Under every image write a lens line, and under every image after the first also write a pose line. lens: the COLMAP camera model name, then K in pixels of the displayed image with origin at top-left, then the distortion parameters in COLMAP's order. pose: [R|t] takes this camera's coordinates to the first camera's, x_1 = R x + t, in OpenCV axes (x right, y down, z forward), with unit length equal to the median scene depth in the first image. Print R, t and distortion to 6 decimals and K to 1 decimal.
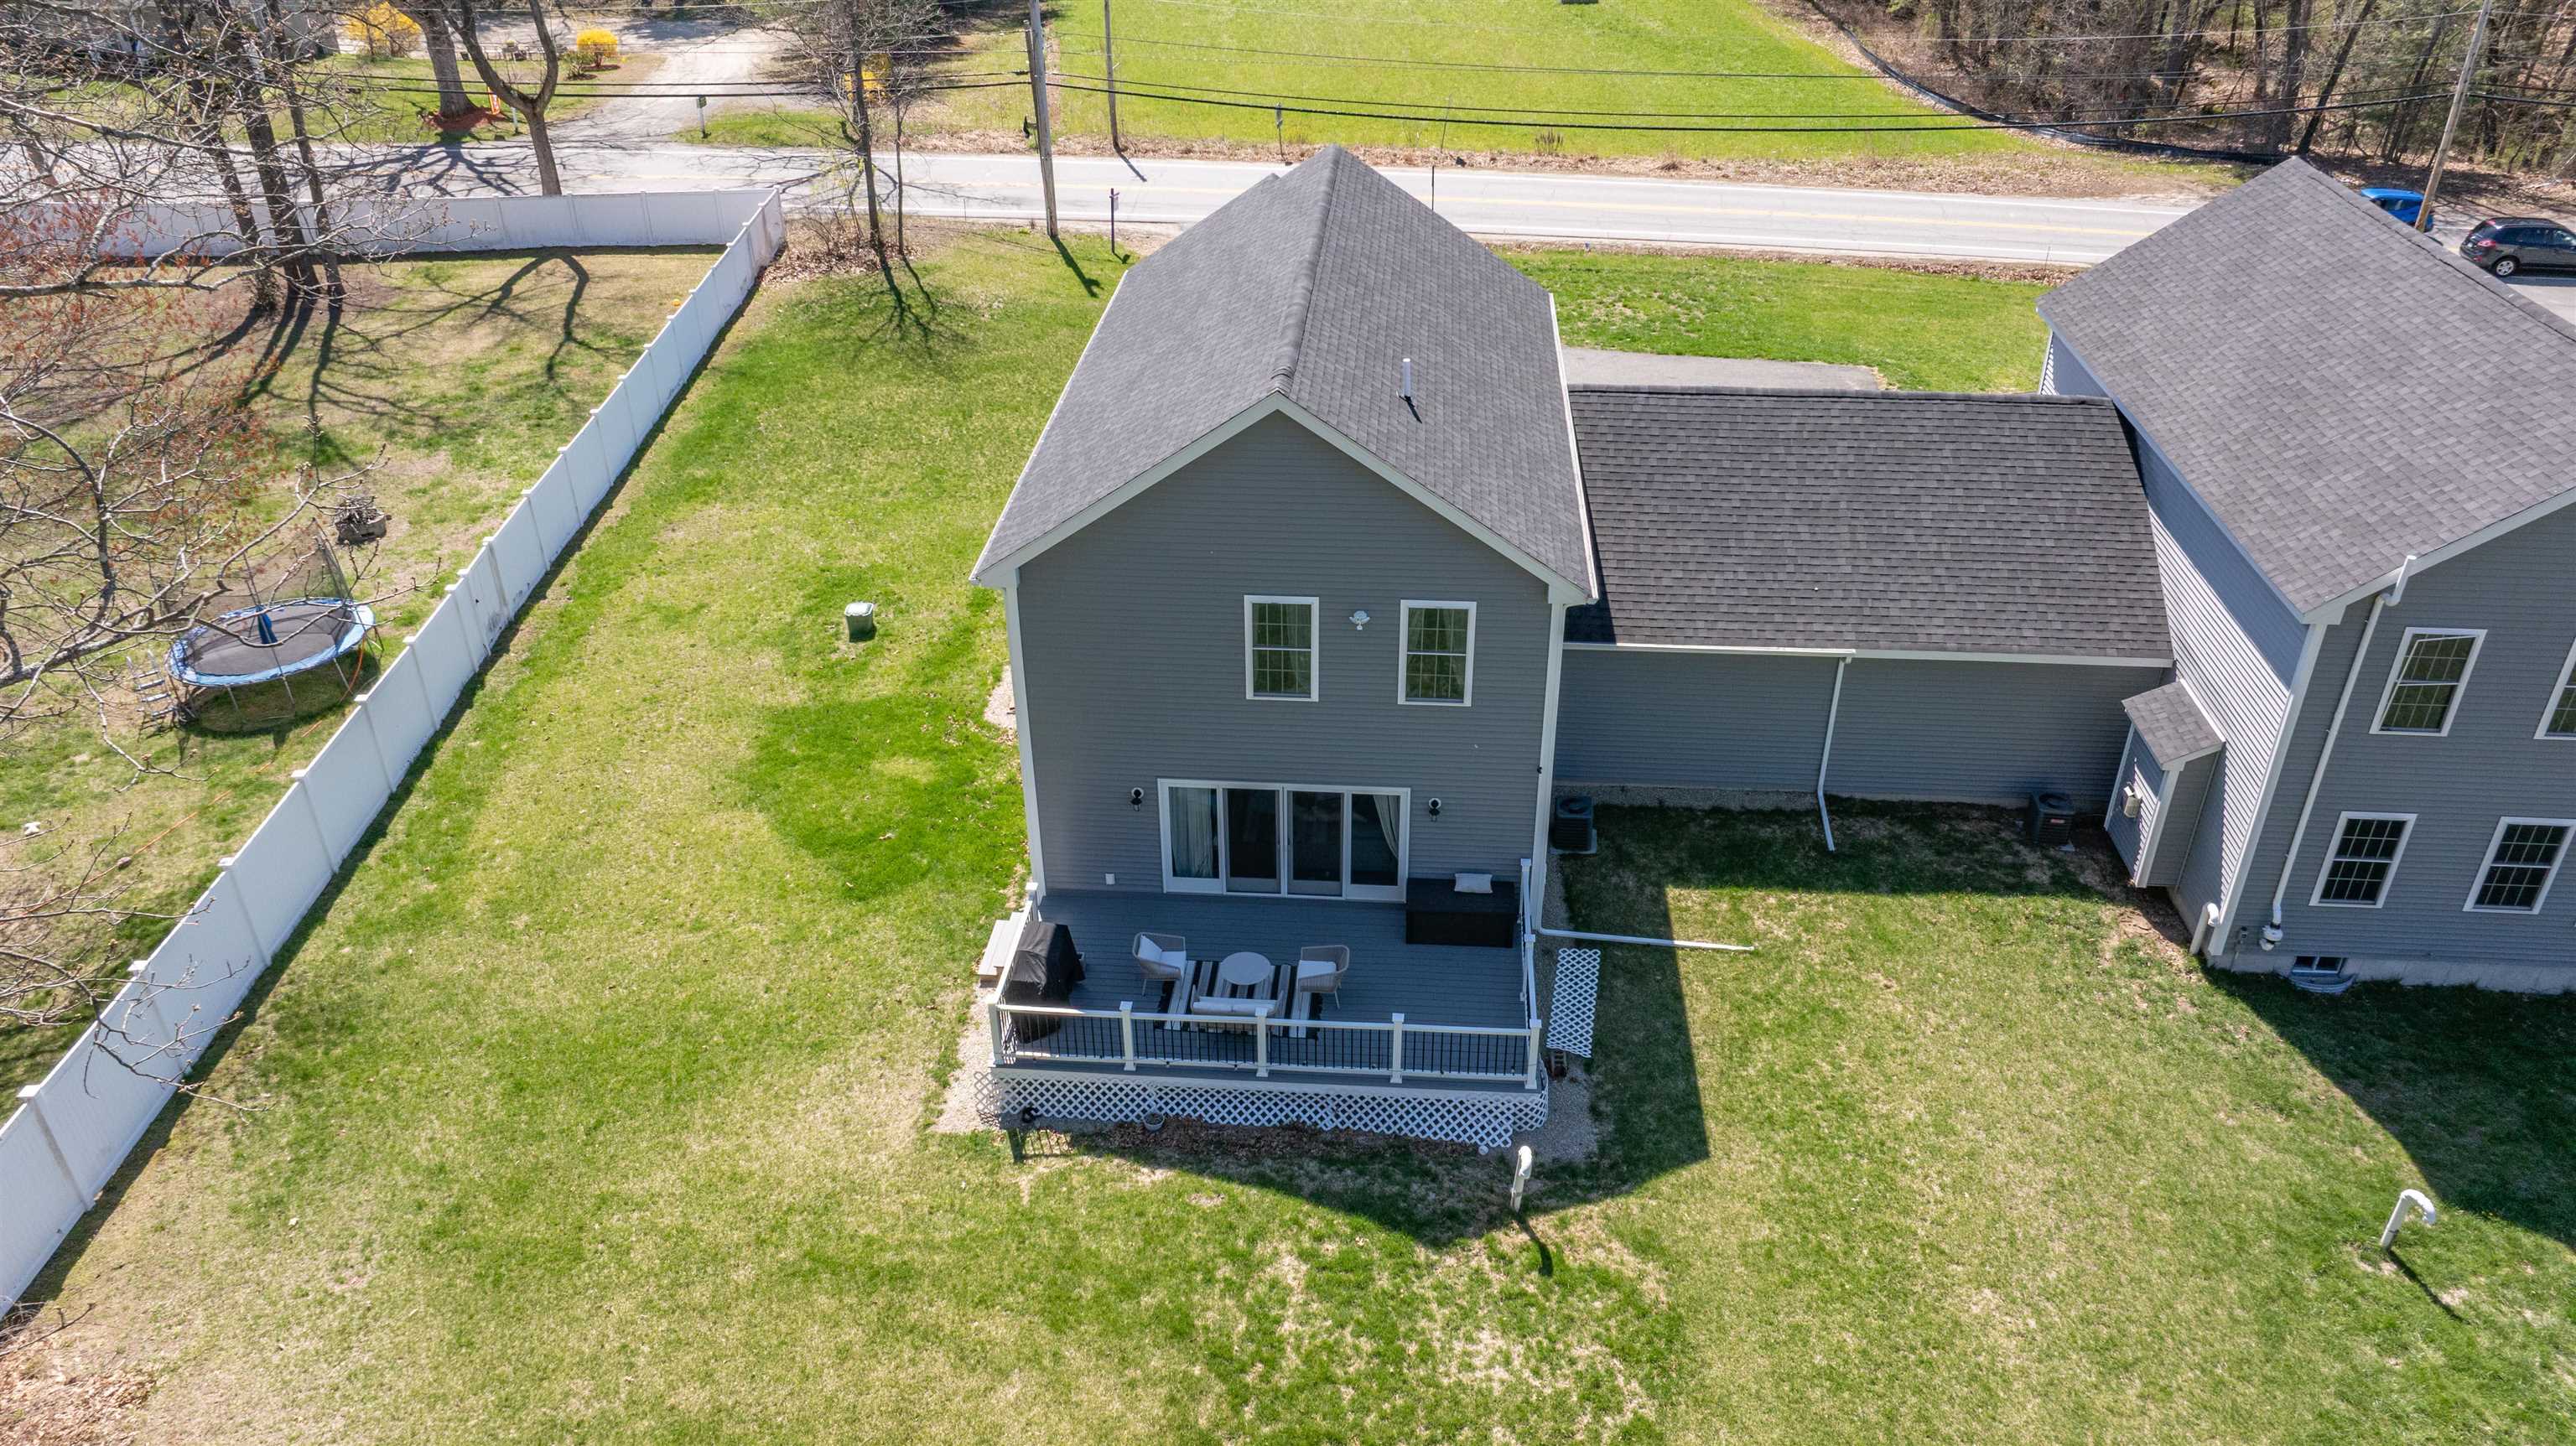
lens RADIAL K [[1817.2, 0, 1280.3], [0, 1817.2, 715.3], [0, 0, 1]] dist [-0.024005, 0.009350]
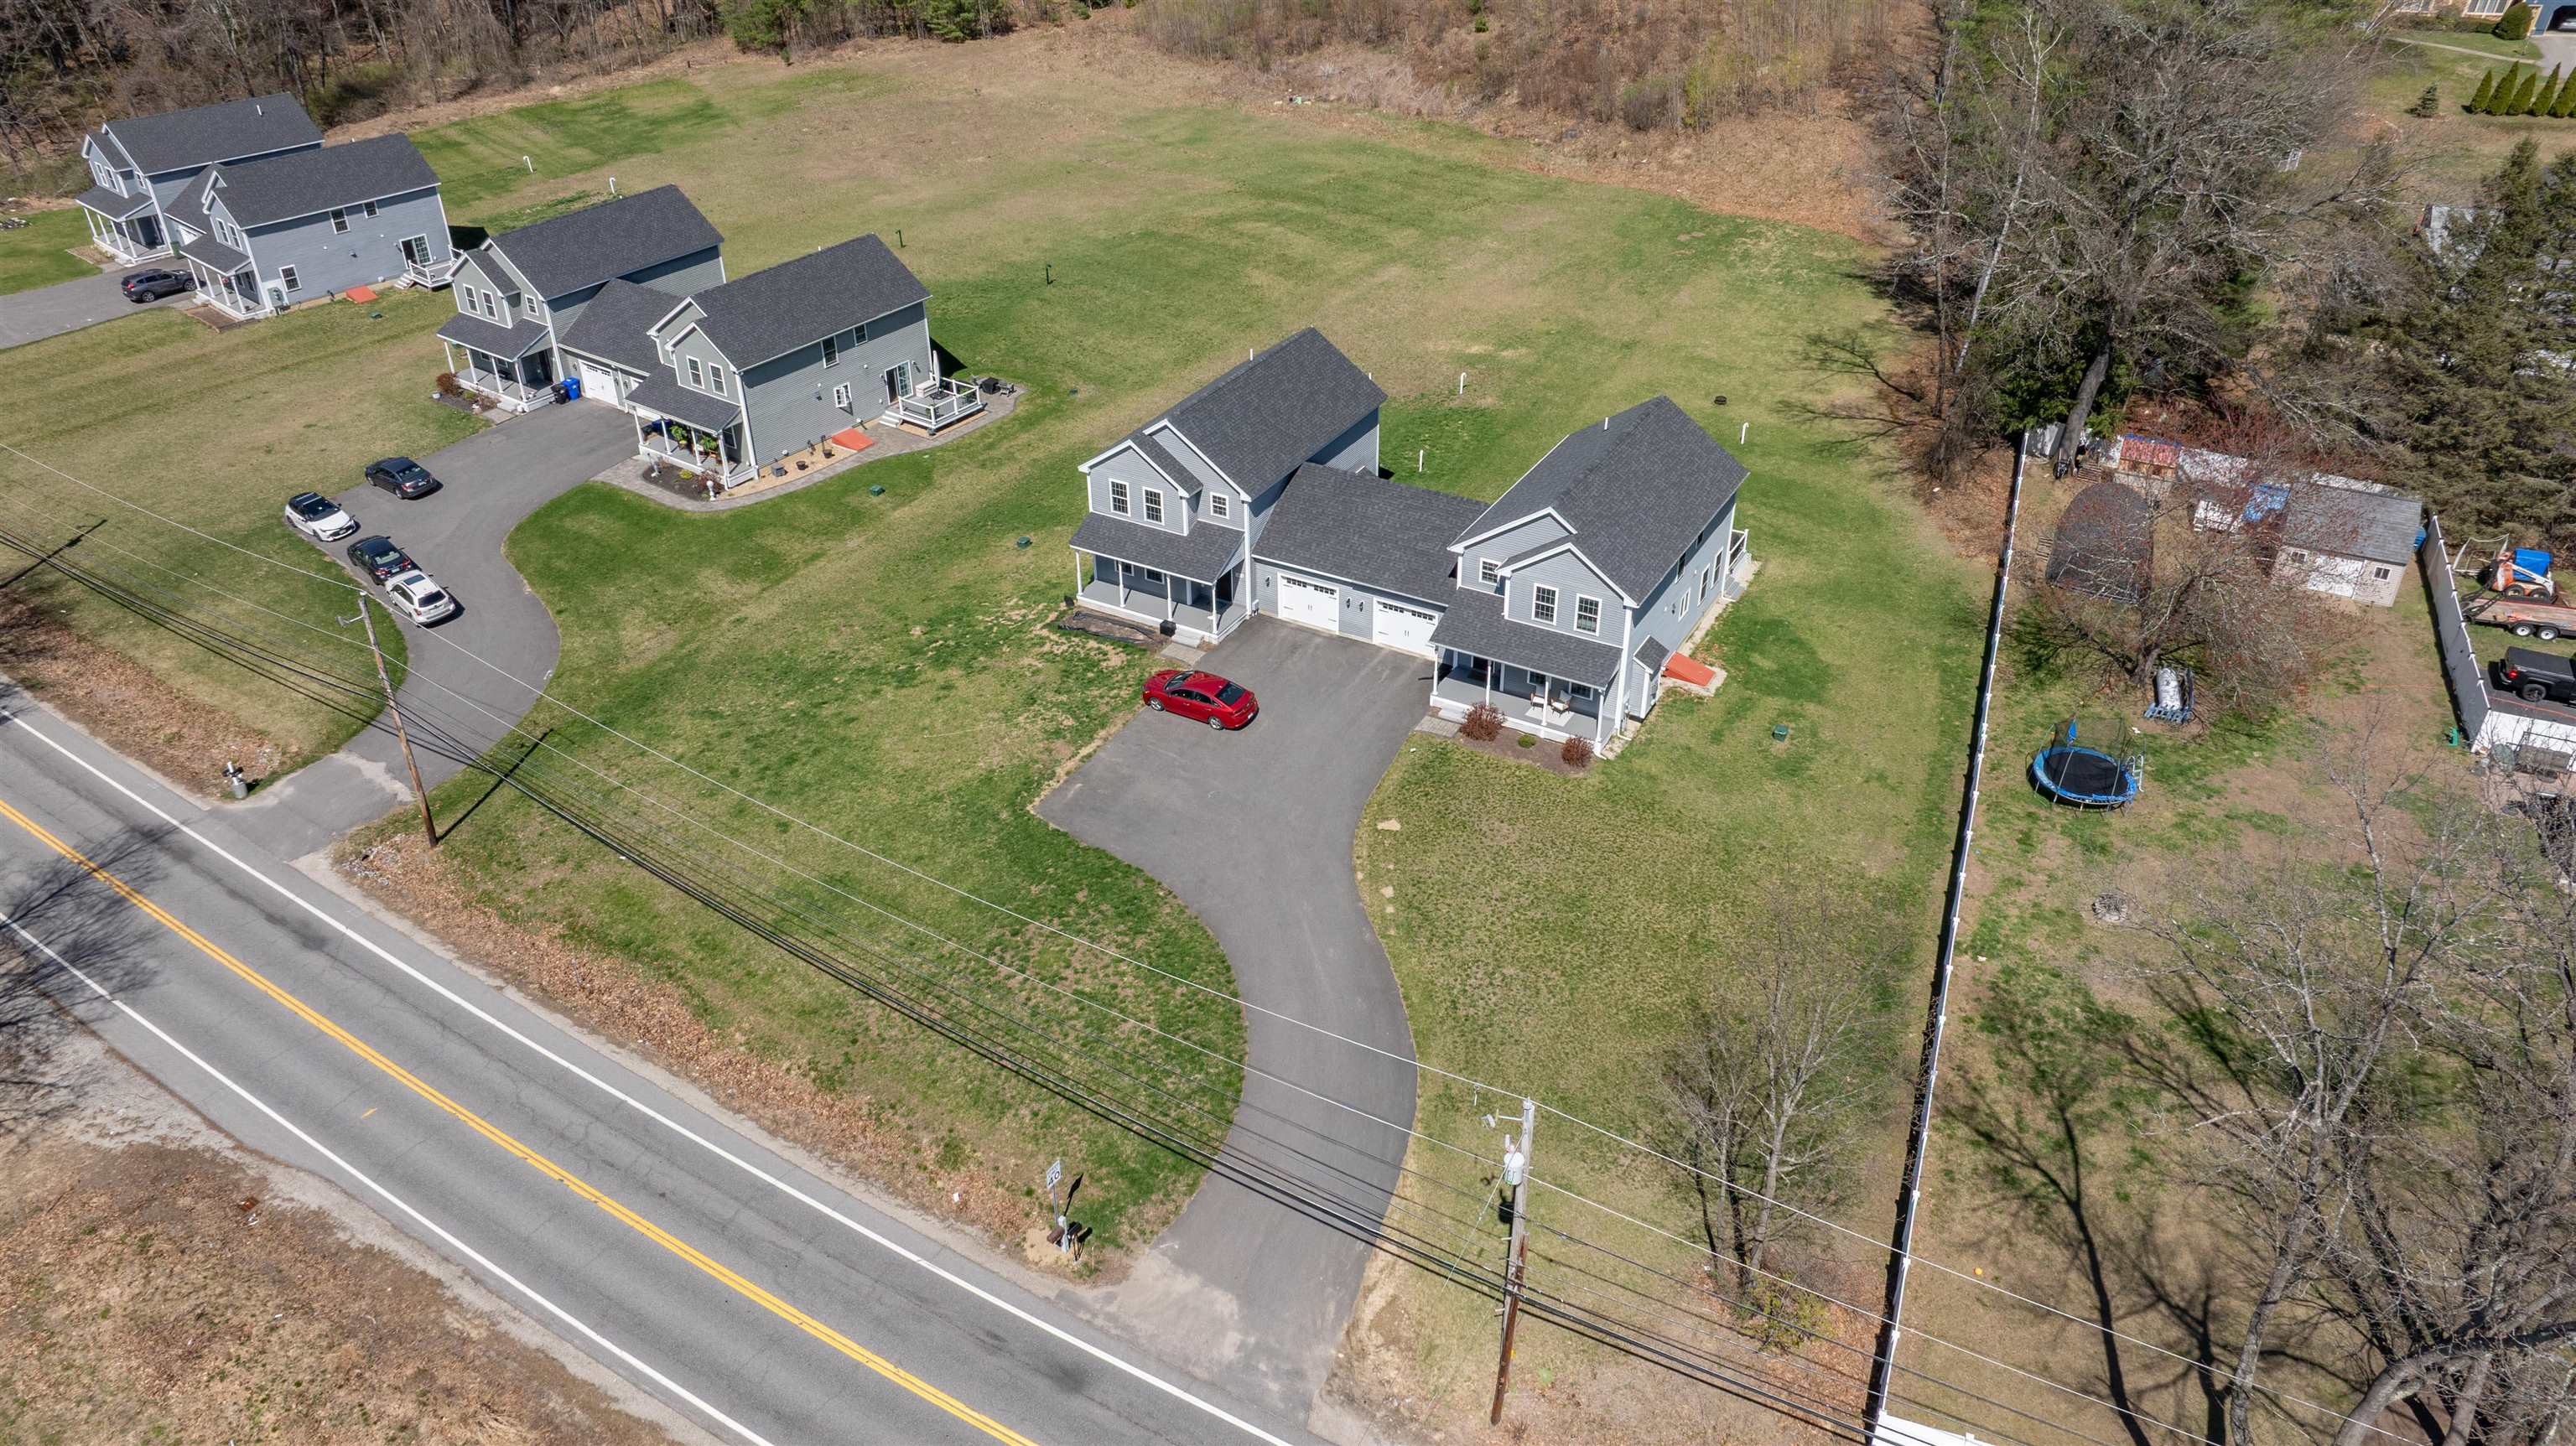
lens RADIAL K [[1817.2, 0, 1291.9], [0, 1817.2, 722.6], [0, 0, 1]] dist [-0.024005, 0.009350]
pose [[-0.908042, -0.213601, 0.360327, -0.610442], [0.224871, 0.477172, 0.849553, -2.467016], [-0.353403, 0.852456, -0.385260, 2.585380]]
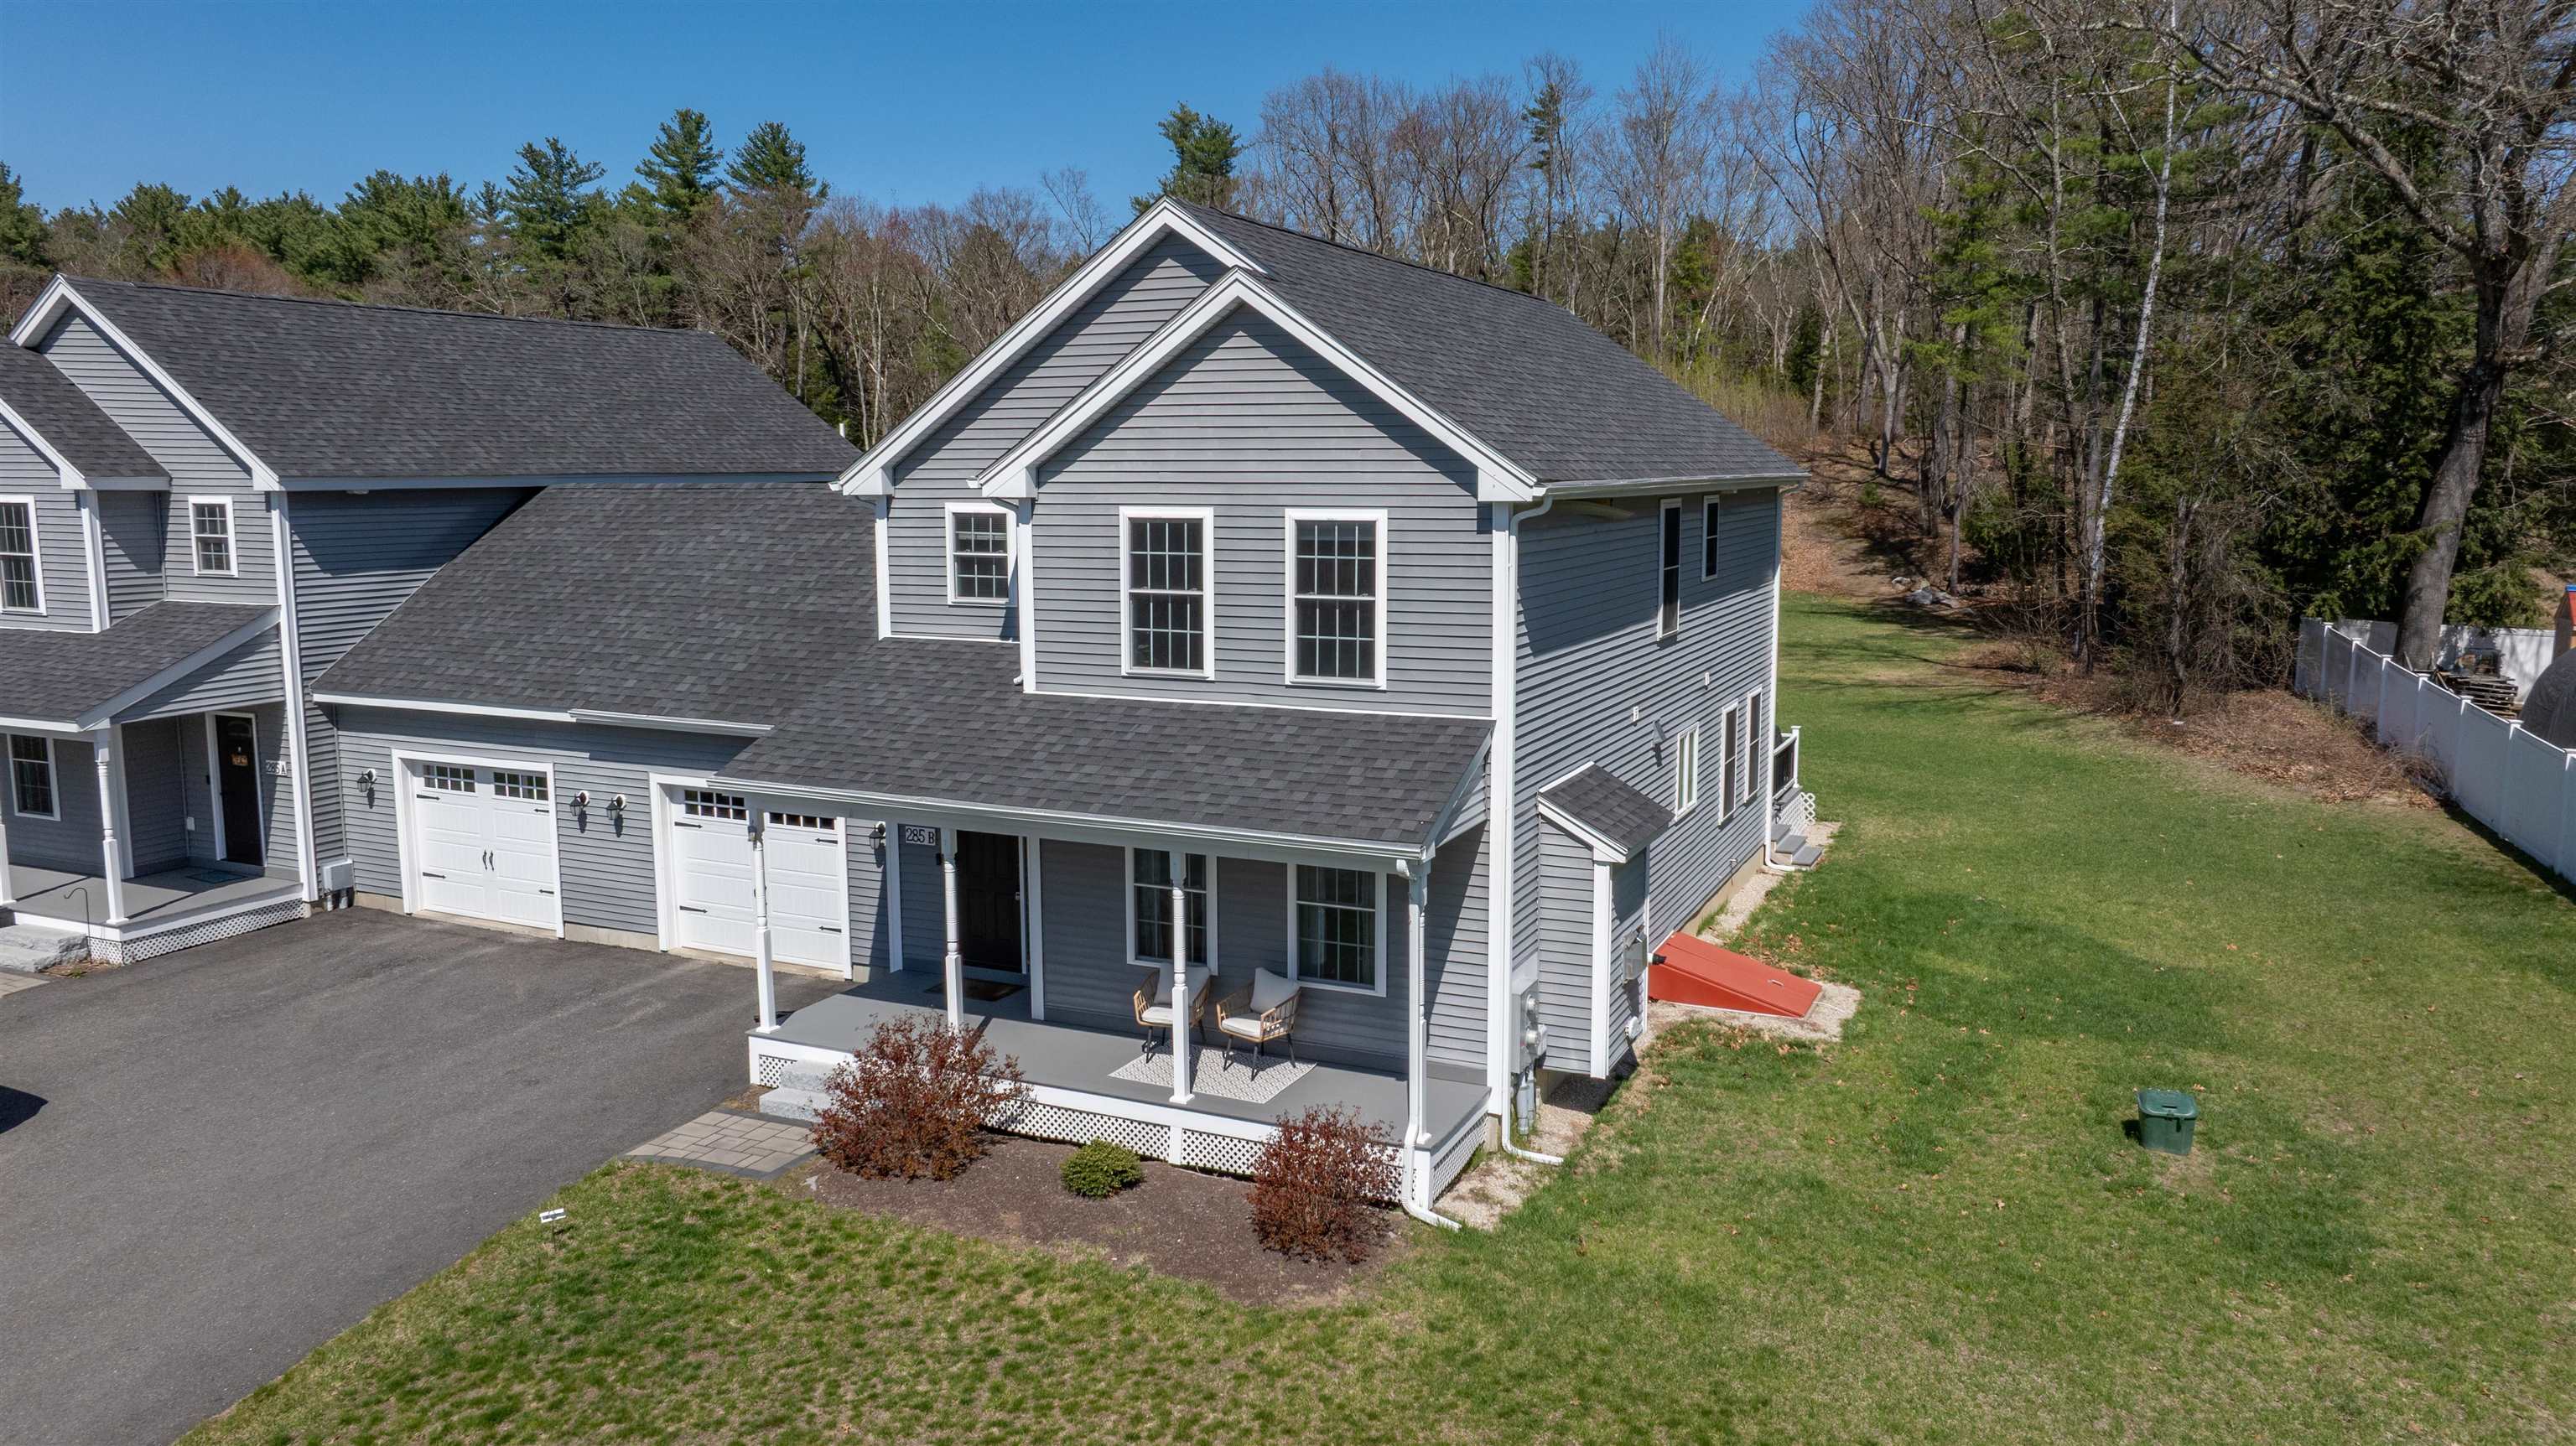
lens RADIAL K [[1817.2, 0, 1298.2], [0, 1817.2, 720.9], [0, 0, 1]] dist [-0.024005, 0.009350]
pose [[-0.938446, -0.039700, 0.343136, -0.235573], [0.183773, 0.783739, 0.593280, -0.612107], [-0.292483, 0.619821, -0.728201, 1.799944]]
